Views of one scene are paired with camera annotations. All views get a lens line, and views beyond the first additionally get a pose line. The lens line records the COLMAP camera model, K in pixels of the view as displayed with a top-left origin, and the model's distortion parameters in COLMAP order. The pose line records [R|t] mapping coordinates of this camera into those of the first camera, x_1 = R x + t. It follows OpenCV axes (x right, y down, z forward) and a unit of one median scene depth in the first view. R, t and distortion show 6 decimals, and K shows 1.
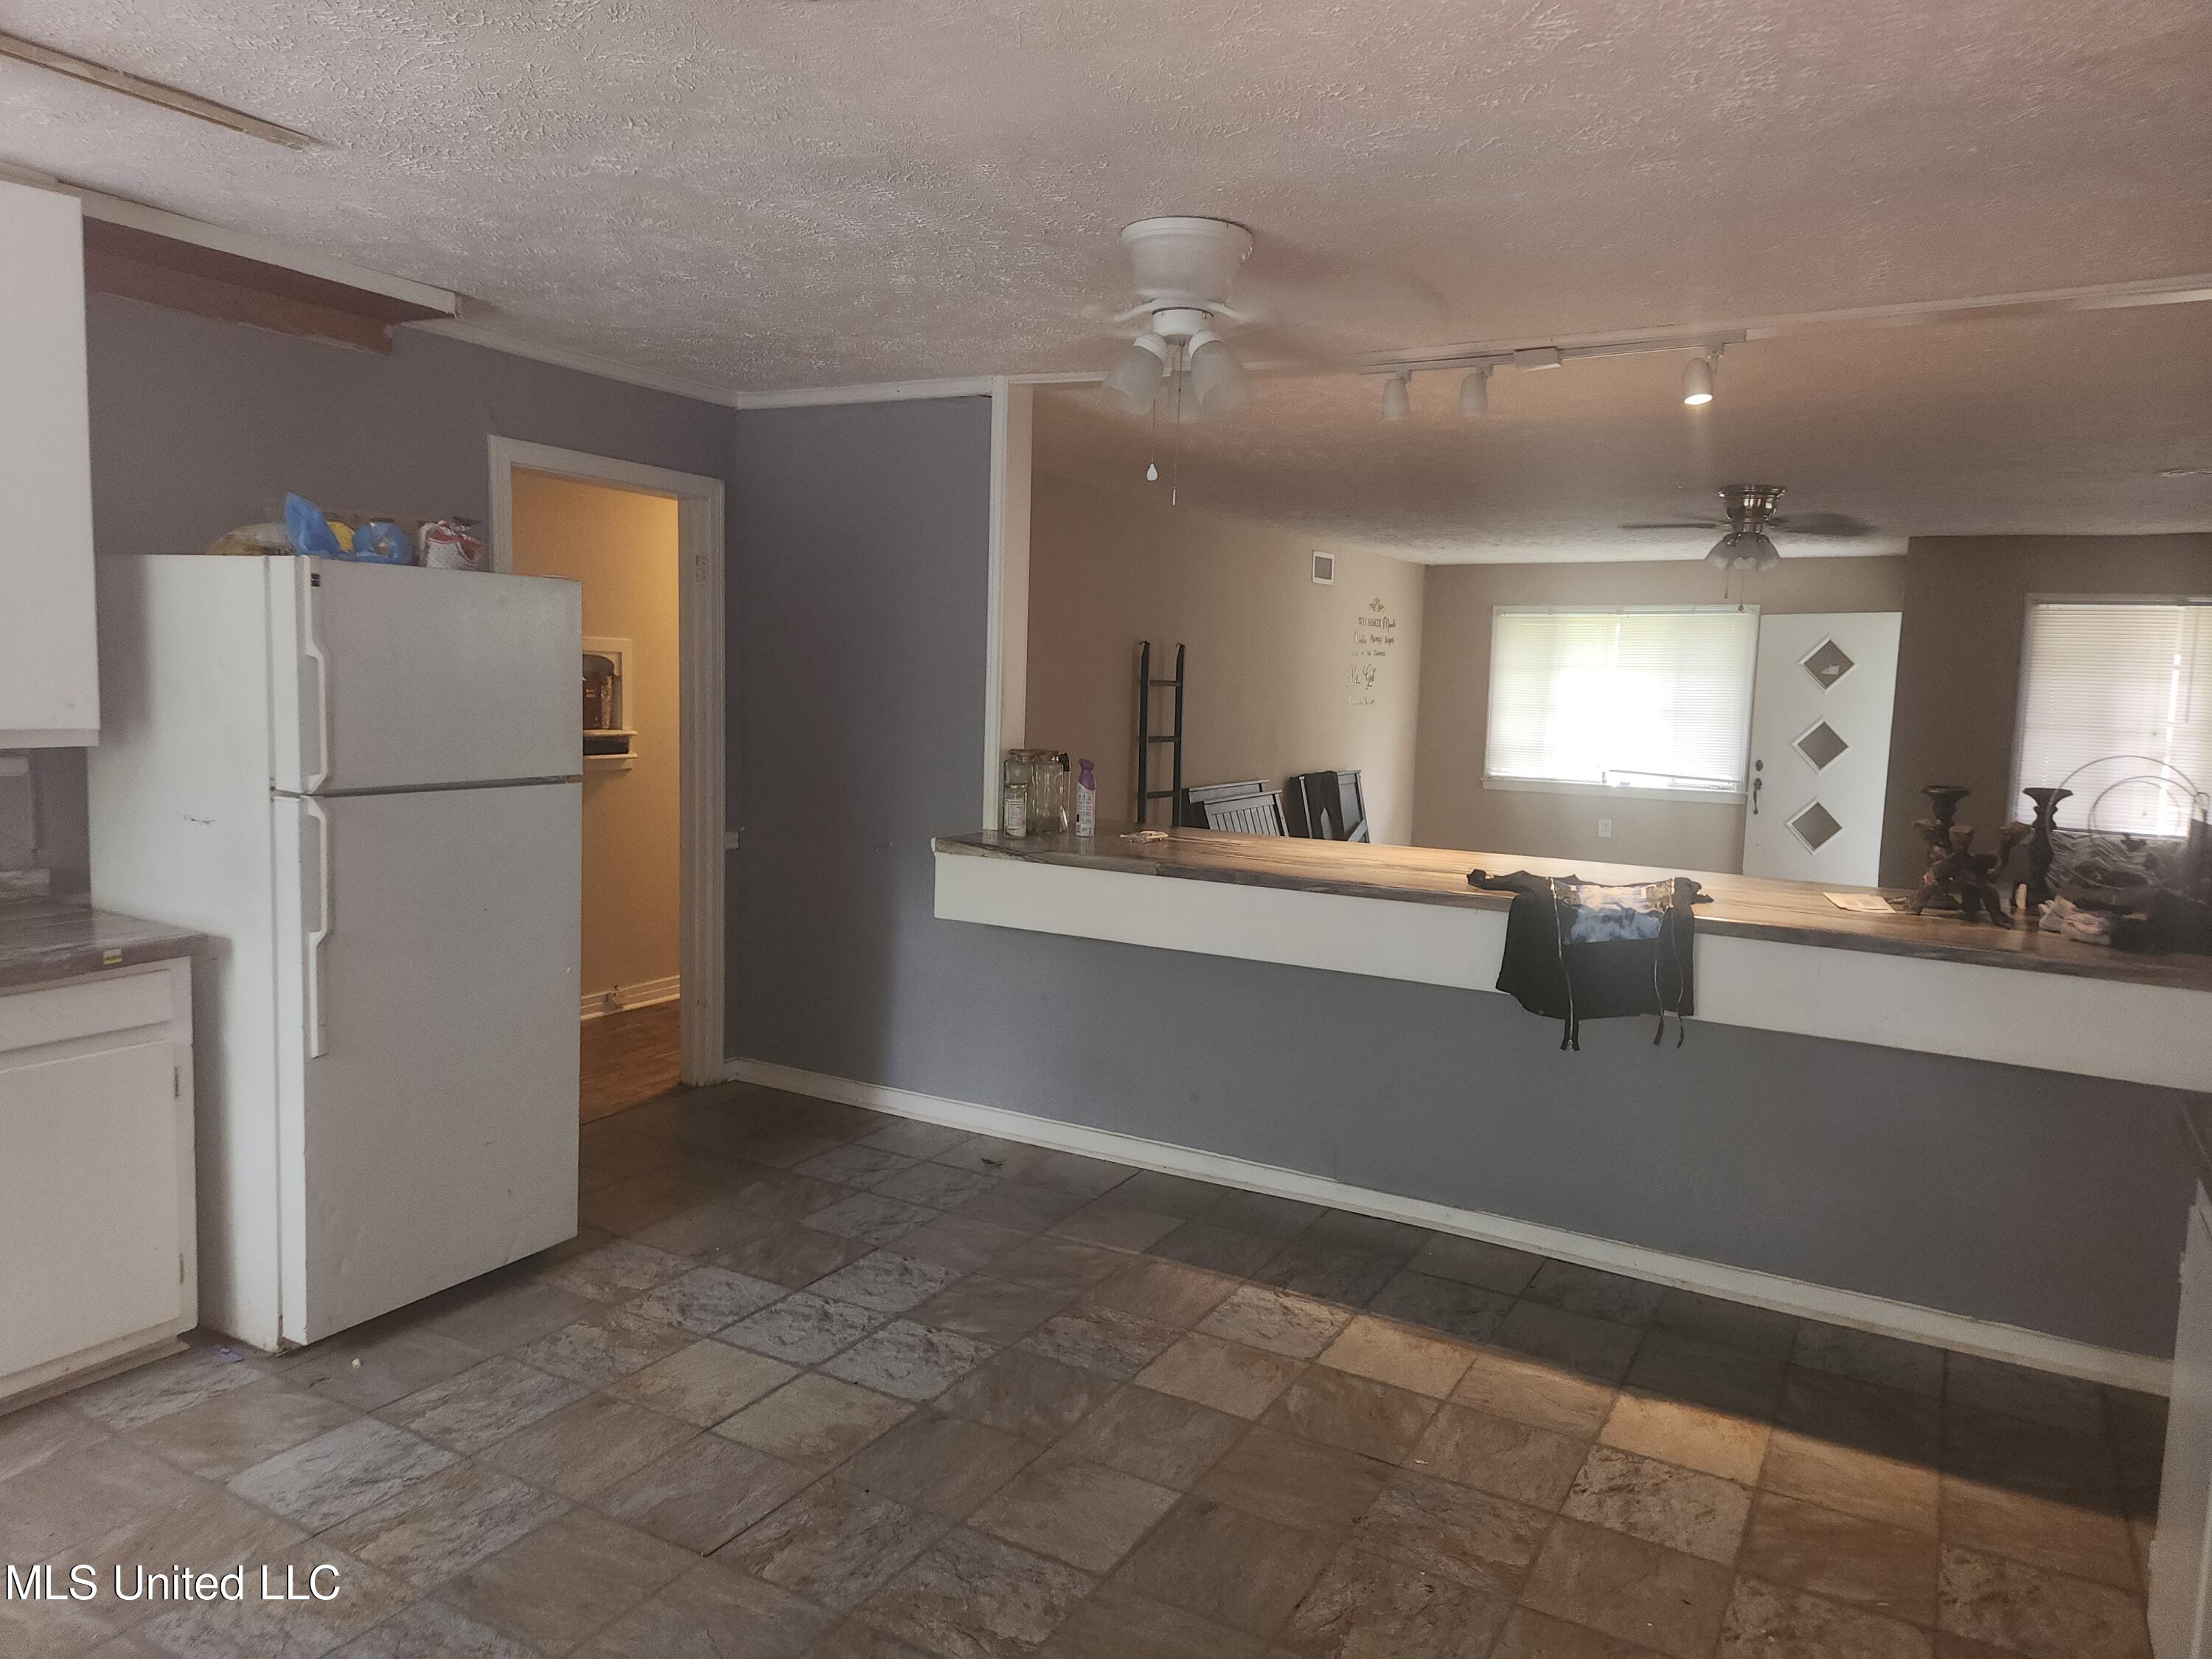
lens RADIAL K [[1485.3, 0, 1104.0], [0, 1485.3, 832.3], [0, 0, 1]] dist [0.054094, -0.038061]
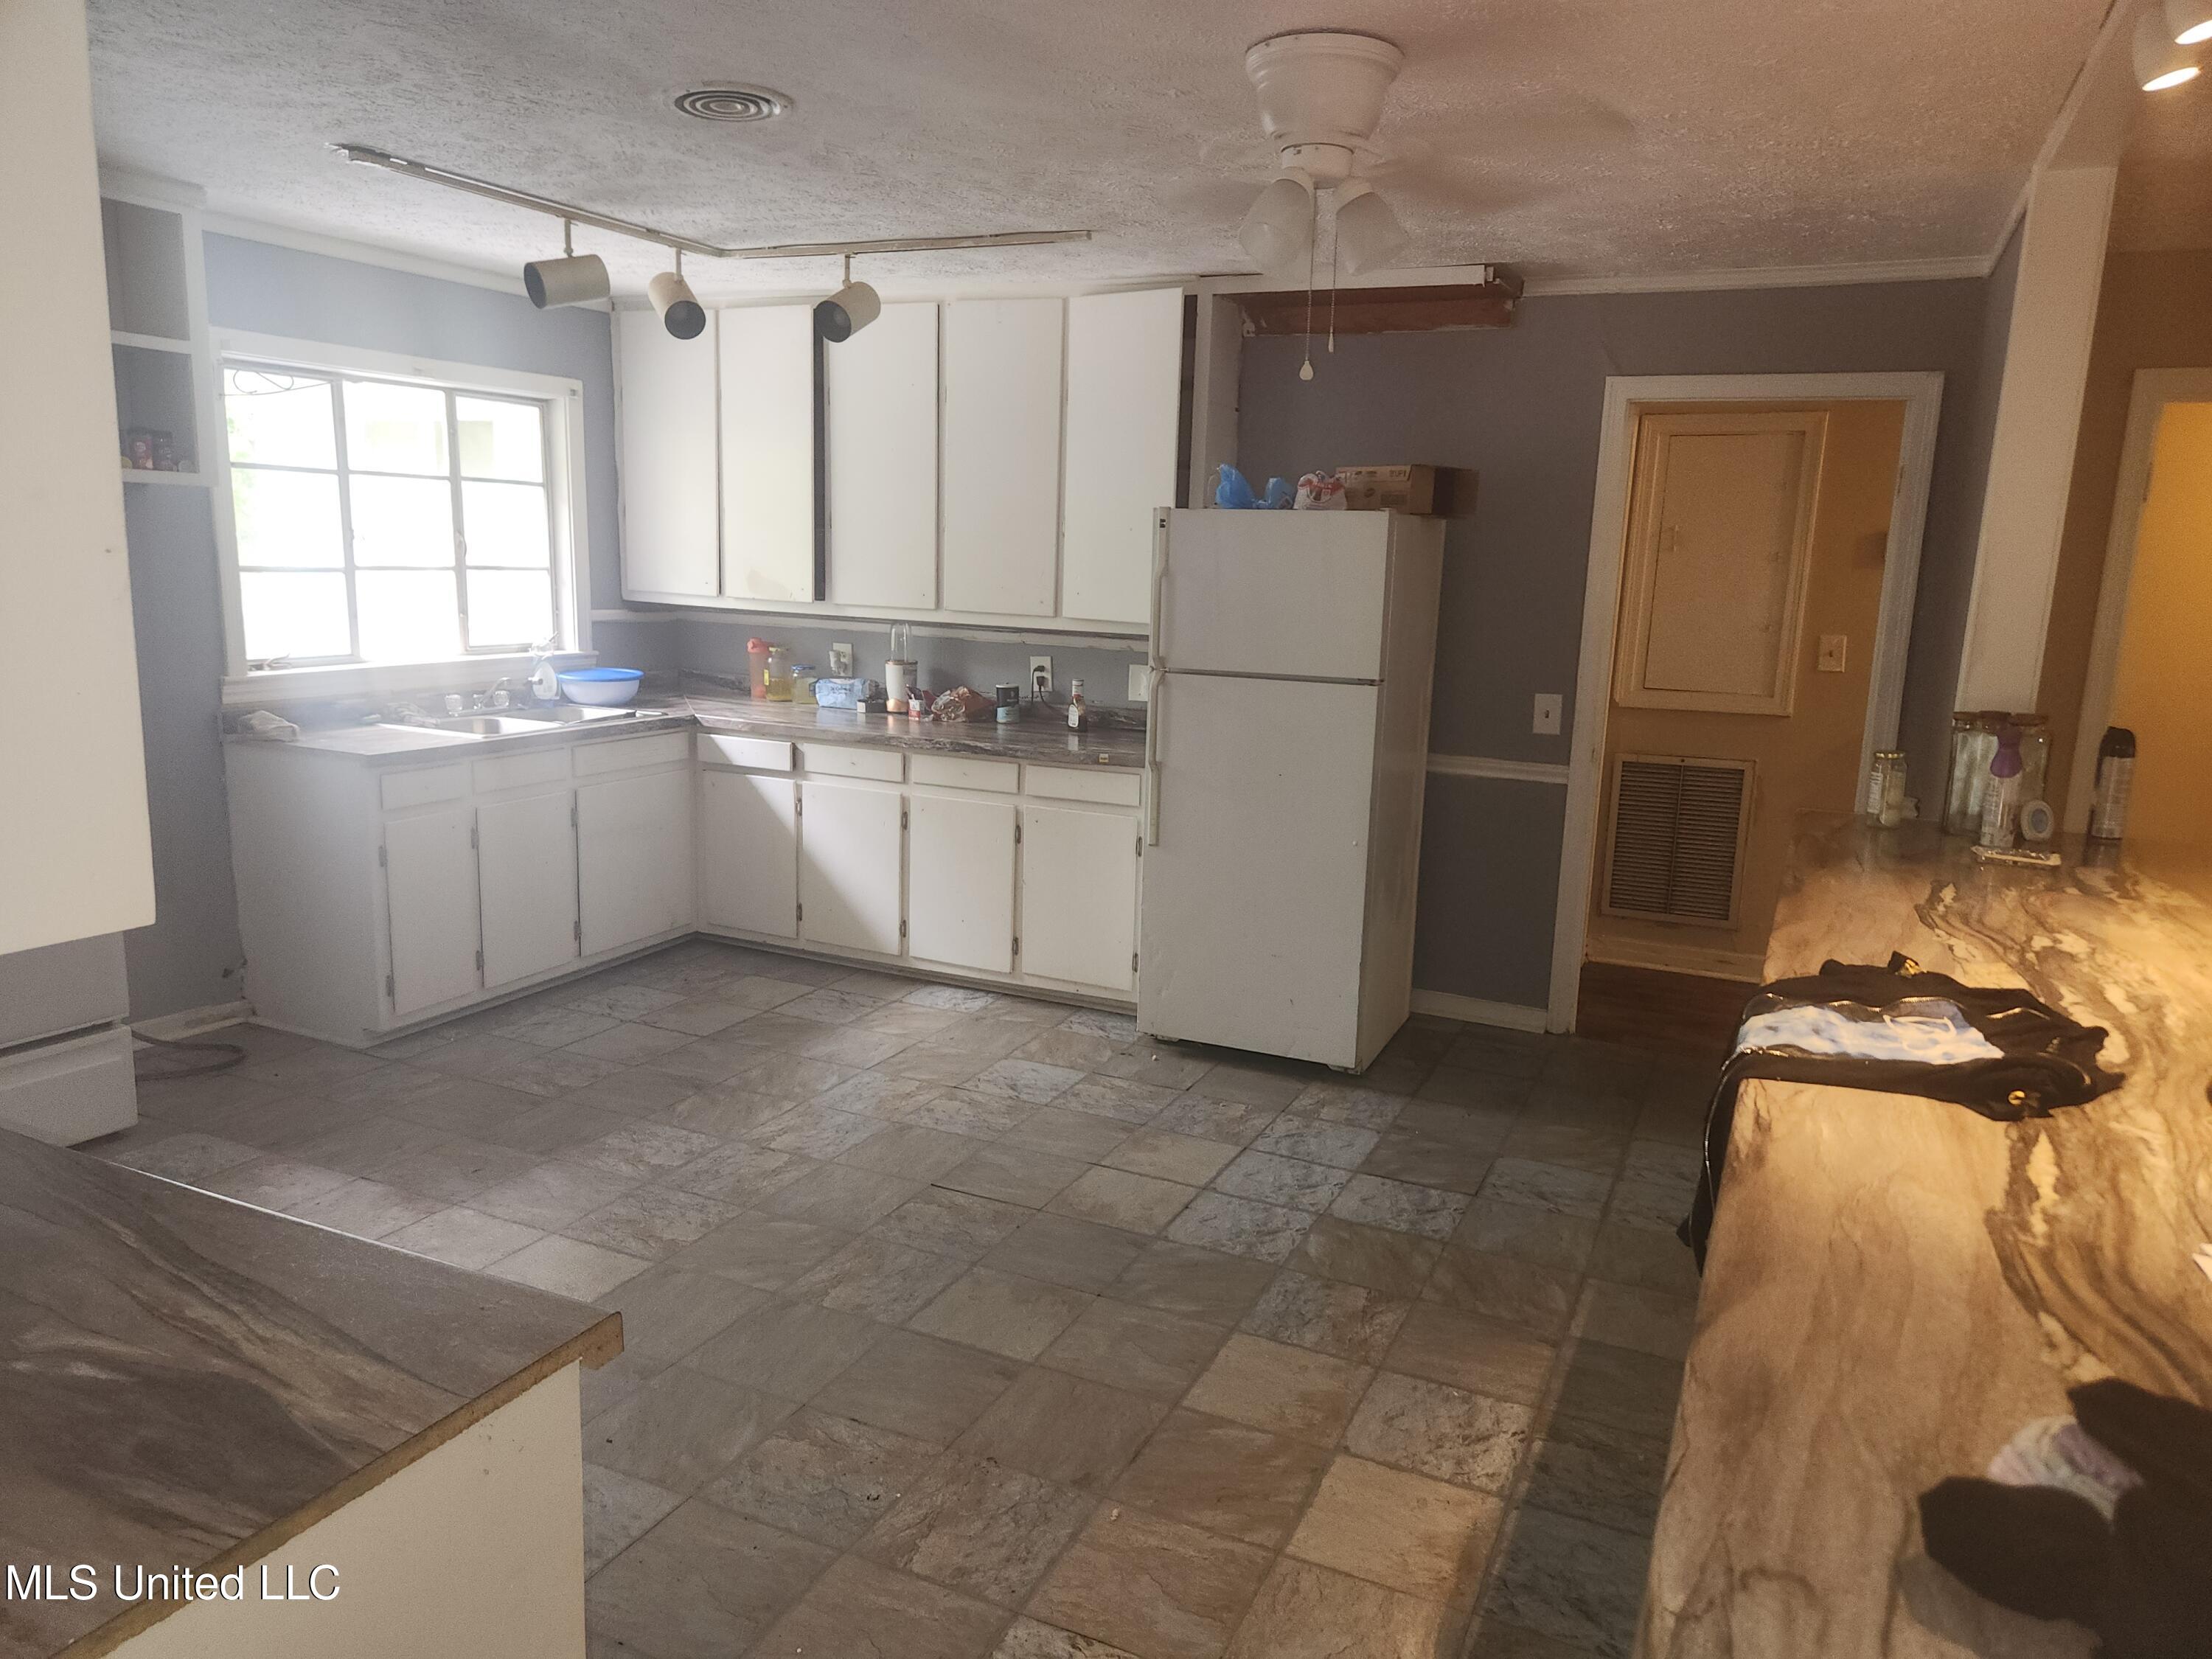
lens RADIAL K [[1485.3, 0, 1153.1], [0, 1485.3, 835.8], [0, 0, 1]] dist [0.054094, -0.038061]
pose [[0.090725, 0.157090, -0.983408, 0.916553], [-0.138050, 0.979931, 0.143798, -0.071536], [0.986261, 0.122713, 0.110591, 0.823505]]
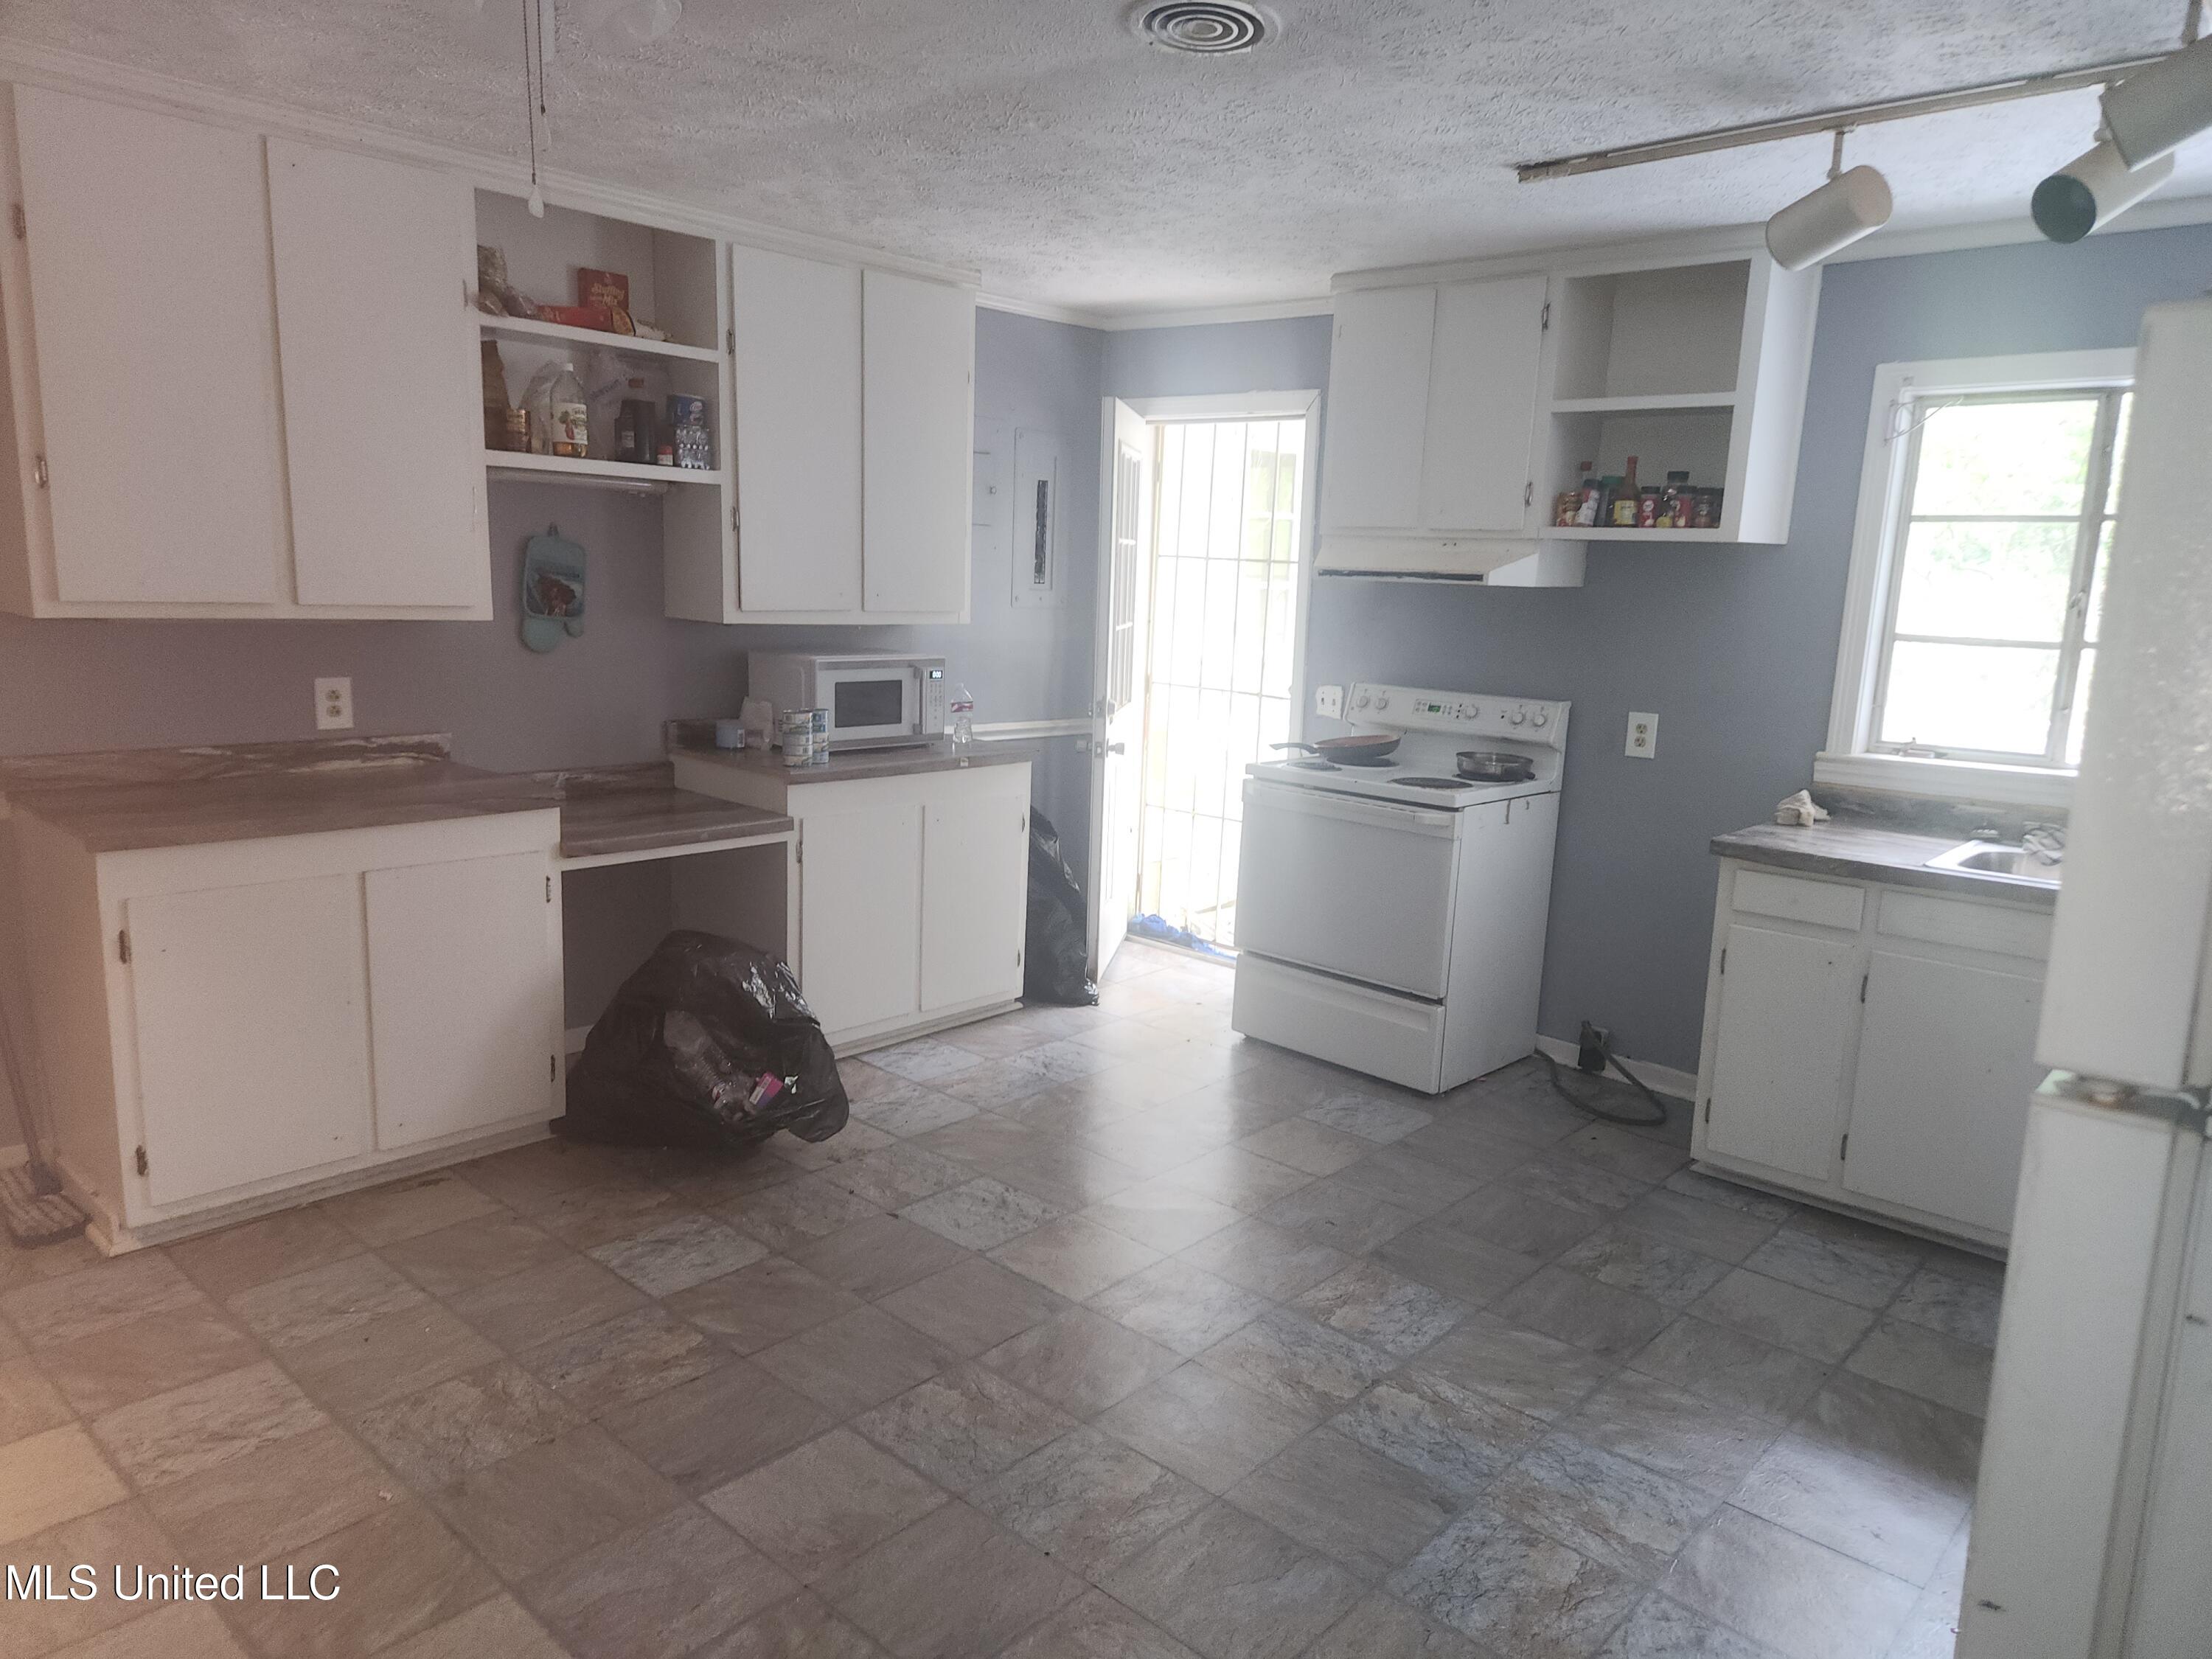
lens RADIAL K [[1485.3, 0, 1093.4], [0, 1485.3, 843.0], [0, 0, 1]] dist [0.054094, -0.038061]
pose [[-0.972631, -0.113795, 0.202583, -0.273193], [-0.049251, 0.953021, 0.298873, -0.175016], [-0.227076, 0.280716, -0.932542, 1.477254]]
